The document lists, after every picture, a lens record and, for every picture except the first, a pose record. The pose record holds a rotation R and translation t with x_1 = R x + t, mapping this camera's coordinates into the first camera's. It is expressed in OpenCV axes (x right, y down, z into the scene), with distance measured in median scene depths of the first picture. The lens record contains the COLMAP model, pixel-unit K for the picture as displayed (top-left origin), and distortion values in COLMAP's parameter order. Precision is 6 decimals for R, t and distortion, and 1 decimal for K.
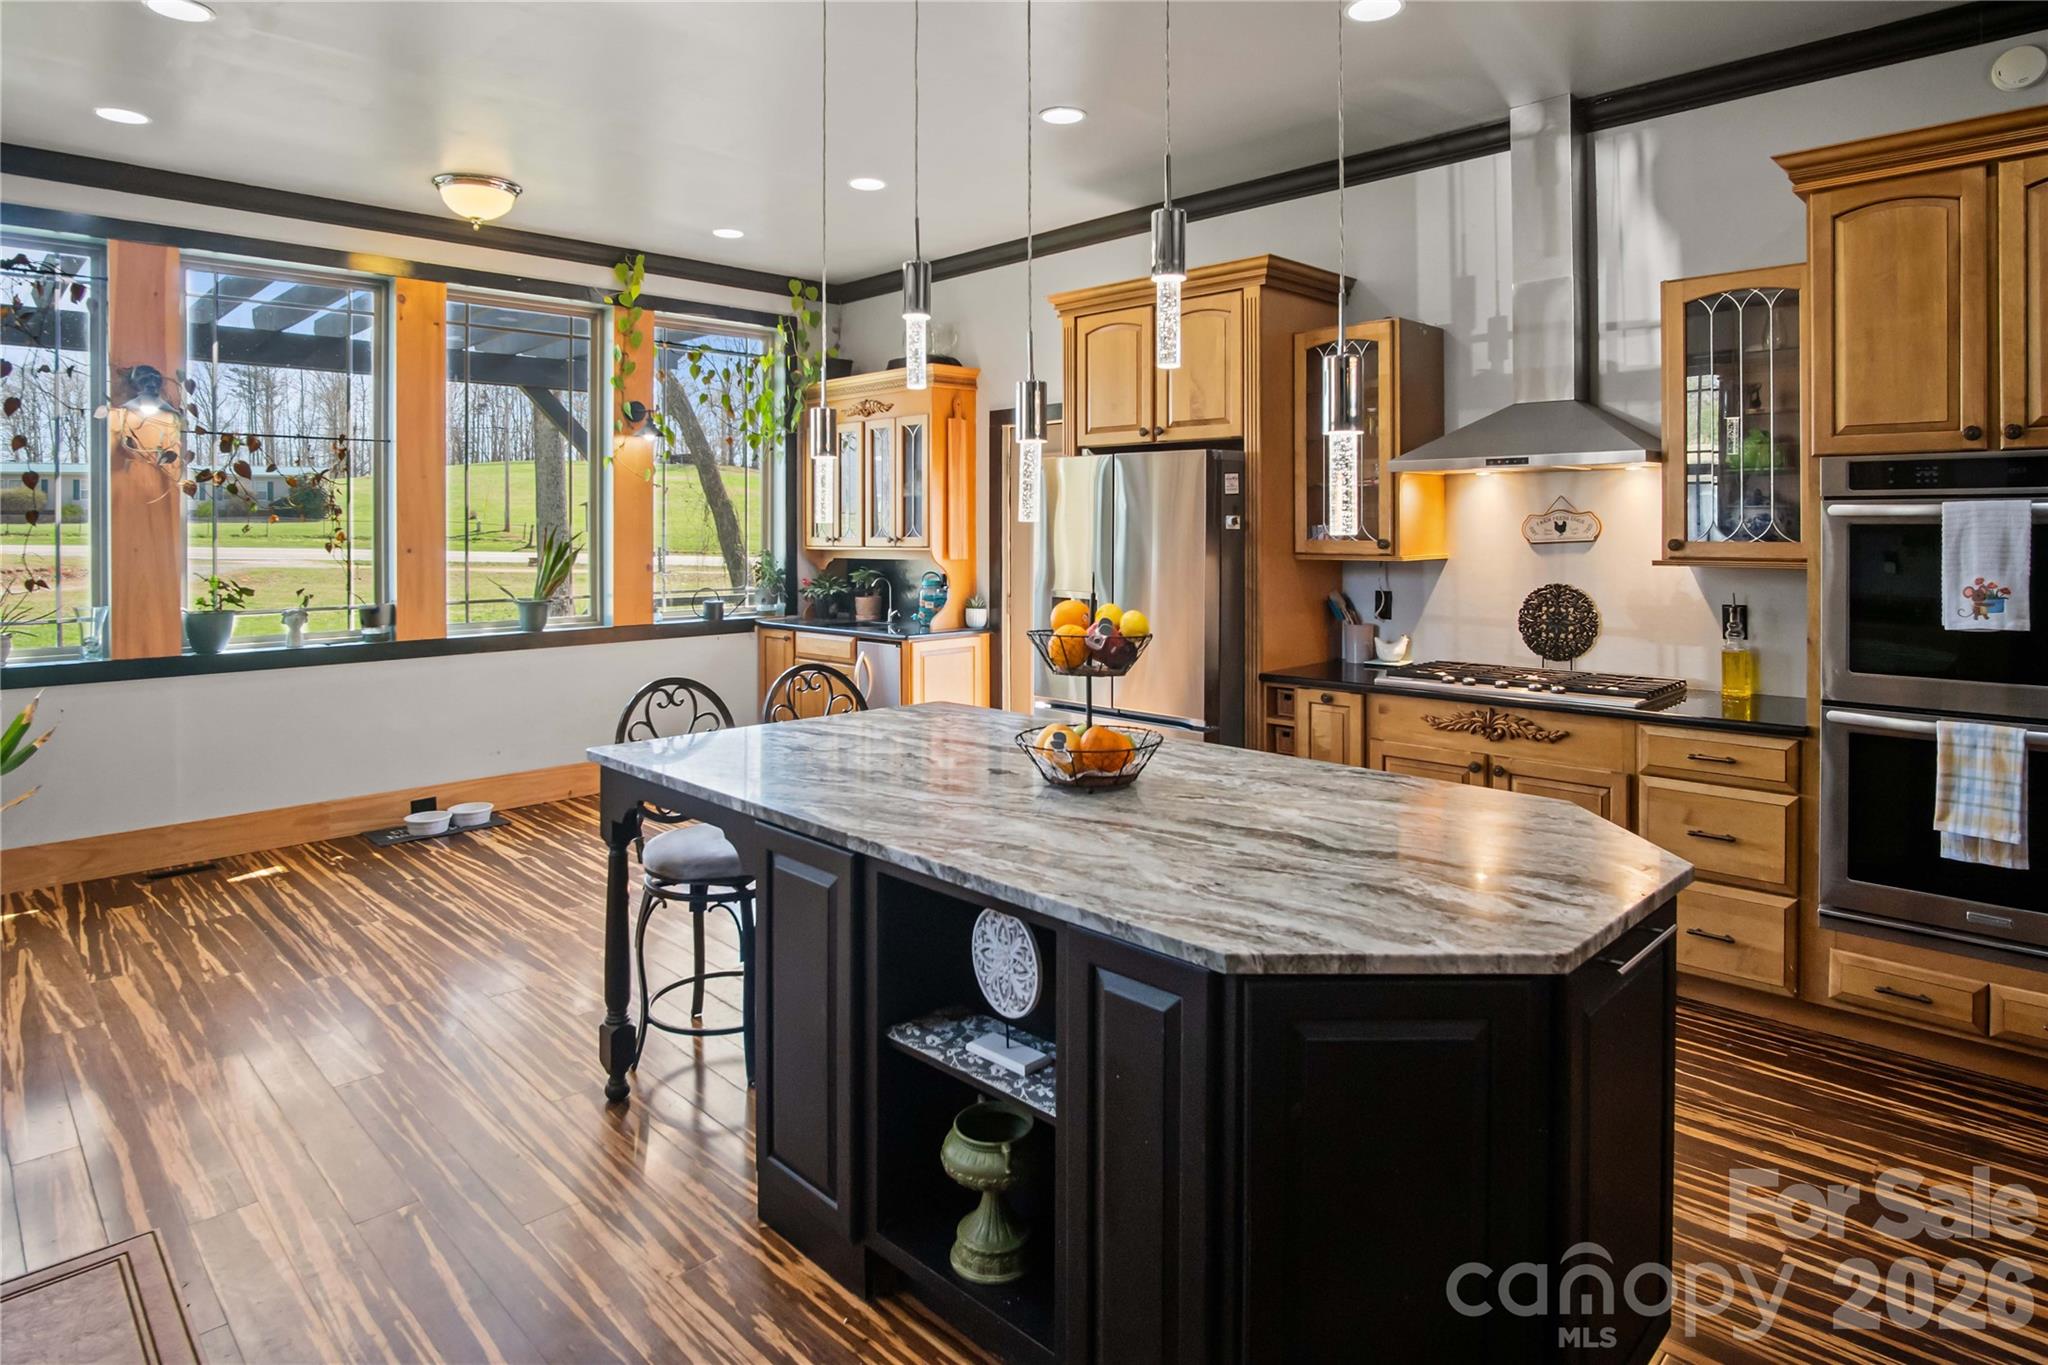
lens RADIAL K [[1136.1, 0, 1029.3], [0, 1136.1, 526.7], [0, 0, 1]] dist [-0.030127, 0.004632]
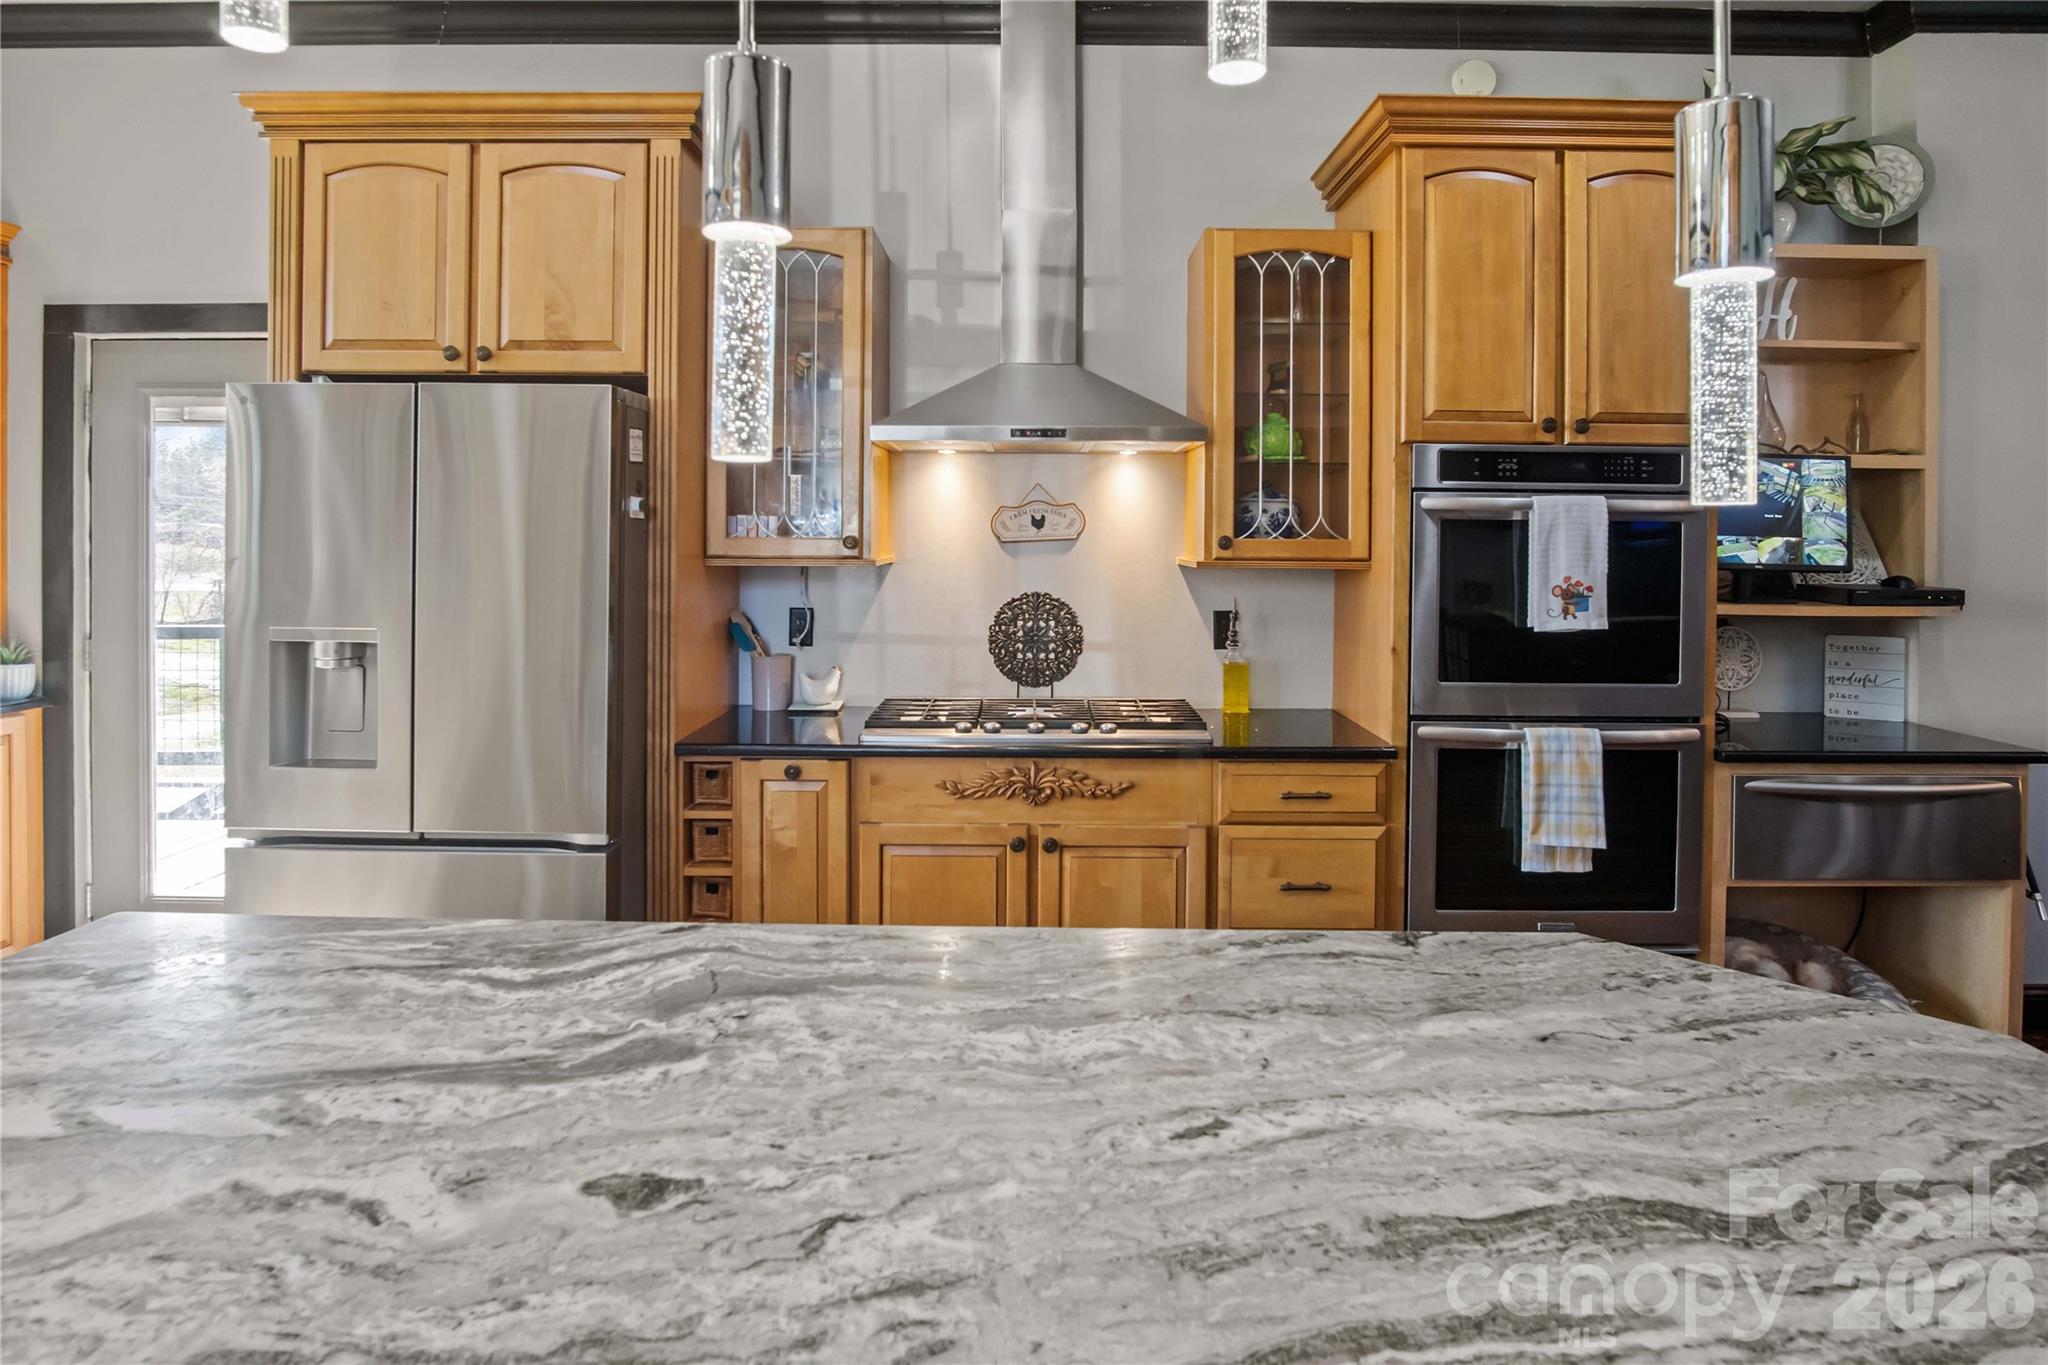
lens RADIAL K [[1136.1, 0, 1016.2], [0, 1136.1, 541.3], [0, 0, 1]] dist [-0.030127, 0.004632]
pose [[0.716726, 0.003868, 0.697344, -0.099806], [-0.009304, 0.999949, 0.004017, 0.010011], [-0.697293, -0.009367, 0.716725, 0.384435]]
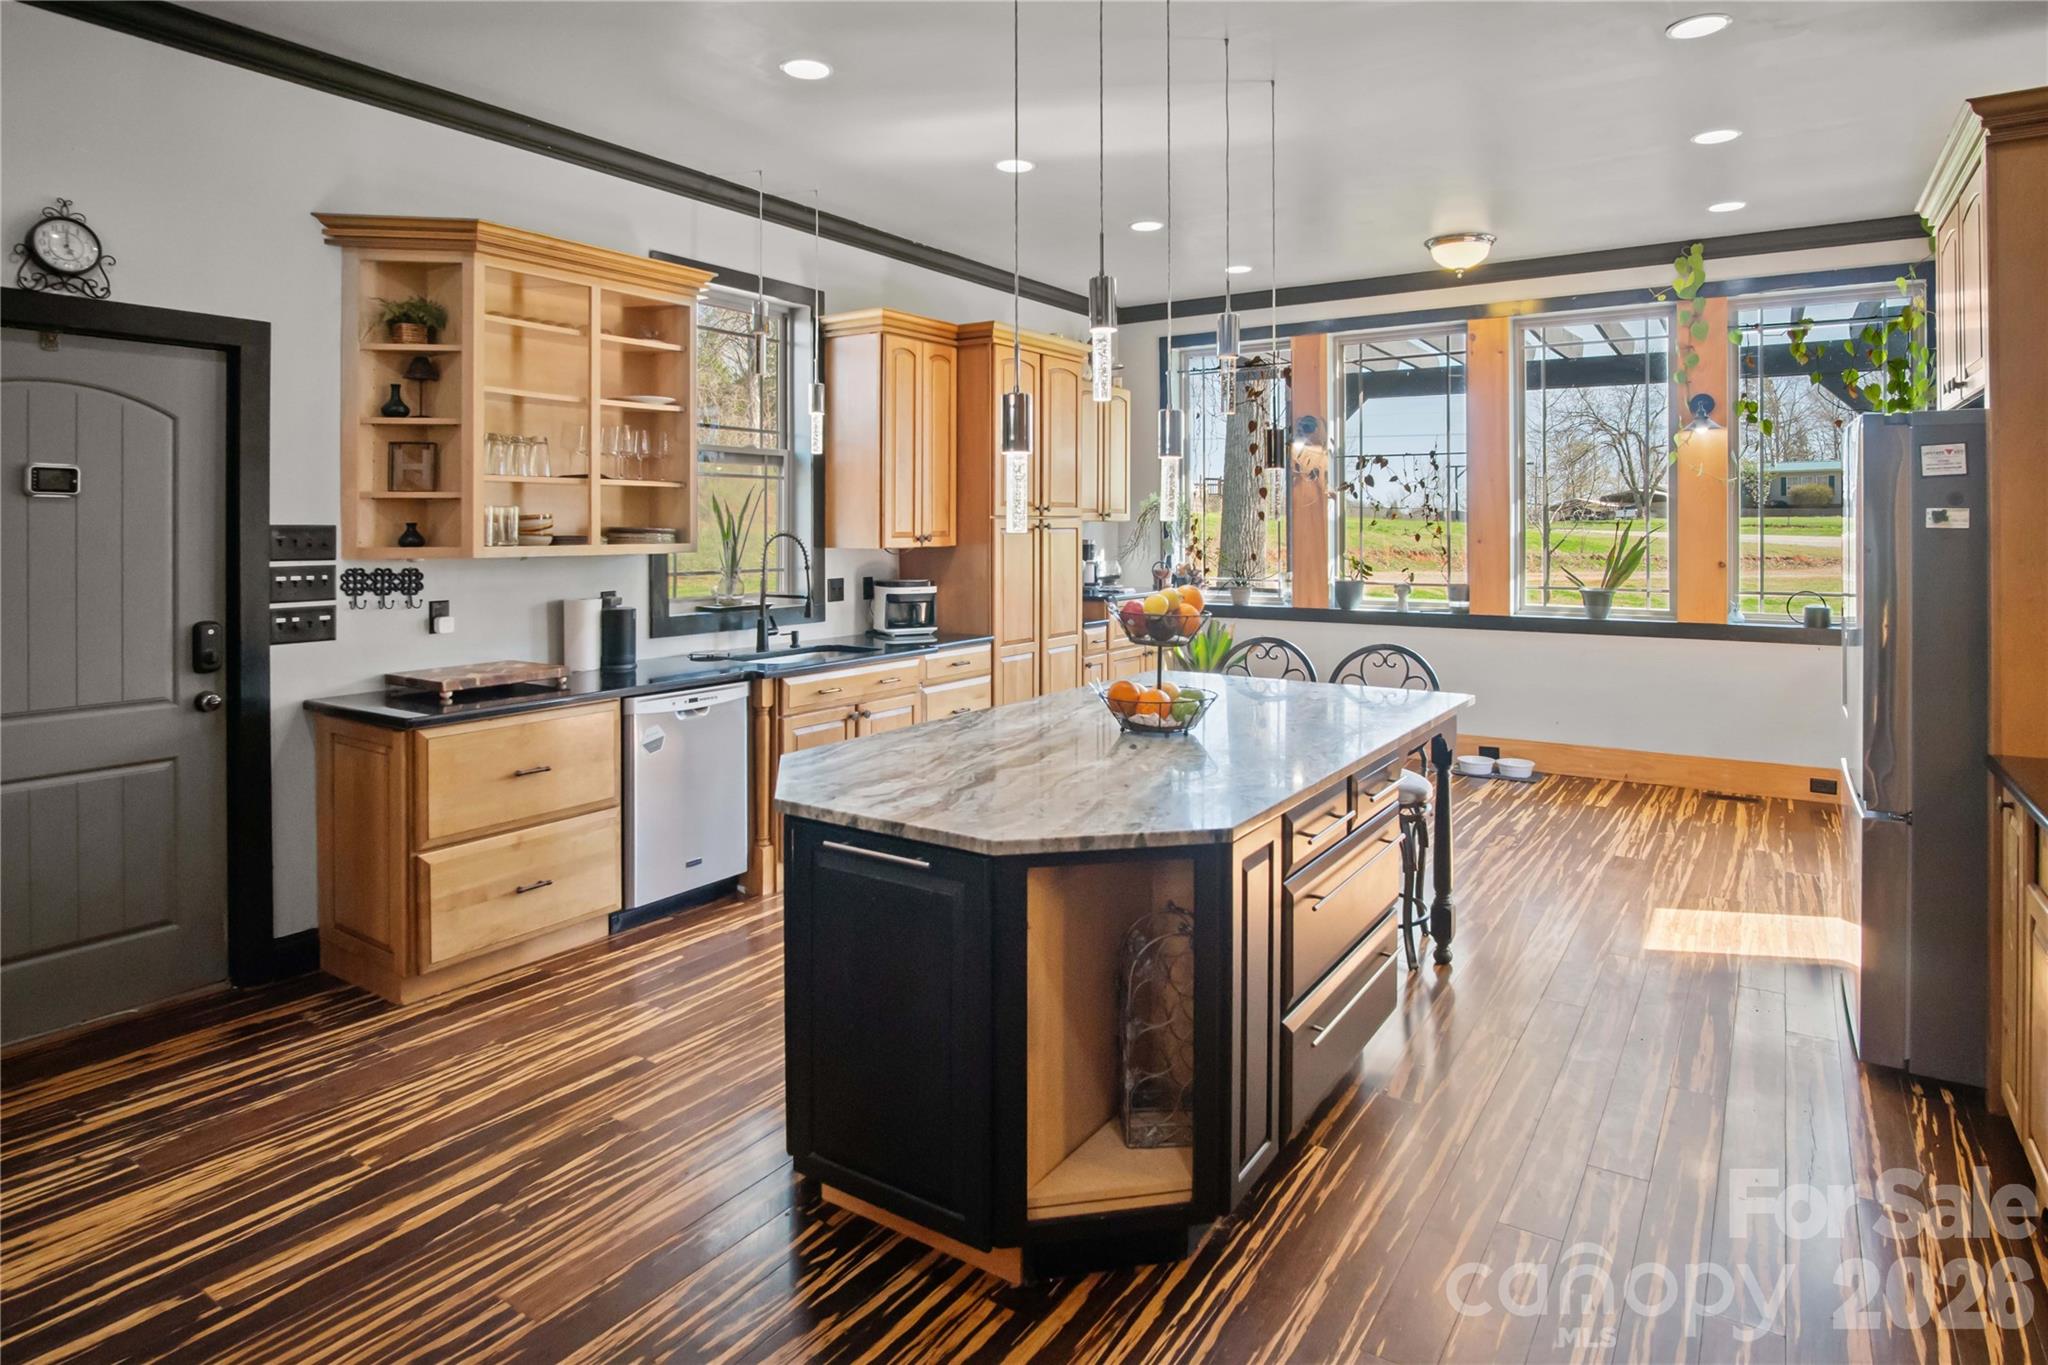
lens RADIAL K [[1136.1, 0, 1024.1], [0, 1136.1, 548.6], [0, 0, 1]] dist [-0.030127, 0.004632]
pose [[0.195986, 0.023312, -0.980330, 0.659034], [0.002287, 0.999704, 0.024230, -0.002122], [0.980604, -0.006990, 0.195874, 0.329468]]
